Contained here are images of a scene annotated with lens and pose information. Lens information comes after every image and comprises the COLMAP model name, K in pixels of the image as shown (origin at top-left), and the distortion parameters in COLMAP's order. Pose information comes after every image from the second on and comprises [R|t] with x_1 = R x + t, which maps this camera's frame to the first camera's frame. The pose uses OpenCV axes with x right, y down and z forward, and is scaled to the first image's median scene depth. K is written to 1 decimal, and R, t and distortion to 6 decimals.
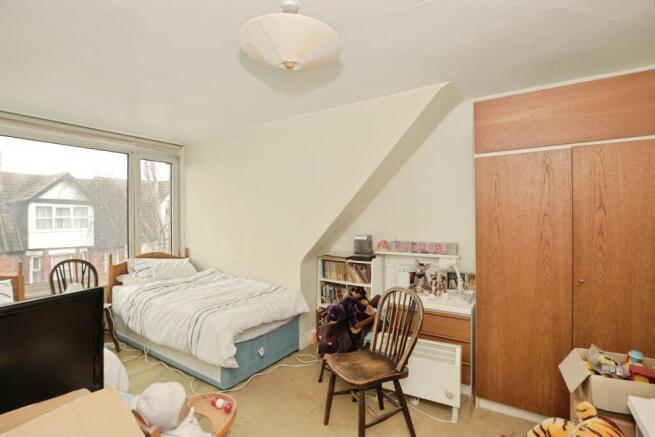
lens RADIAL K [[314.2, 0, 327.5], [0, 314.2, 218.5], [0, 0, 1]] dist [0.000965, 0.000071]
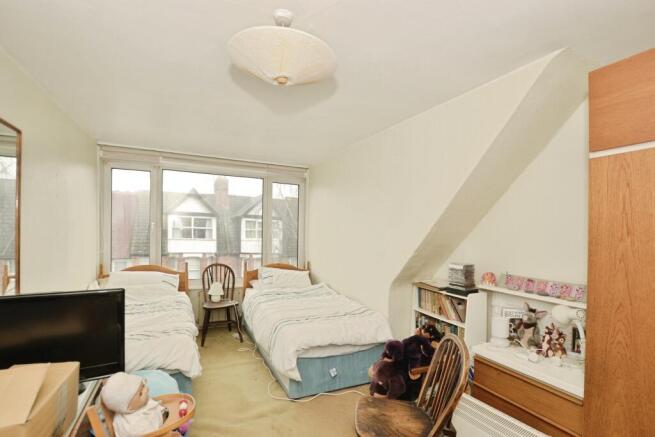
lens RADIAL K [[316.3, 0, 327.6], [0, 316.3, 239.8], [0, 0, 1]] dist [0.000003, 0.000007]
pose [[0.858724, 0.043024, -0.510629, 0.240437], [-0.034957, 0.999066, 0.025391, -0.017431], [0.511245, -0.003954, 0.859426, 0.118611]]
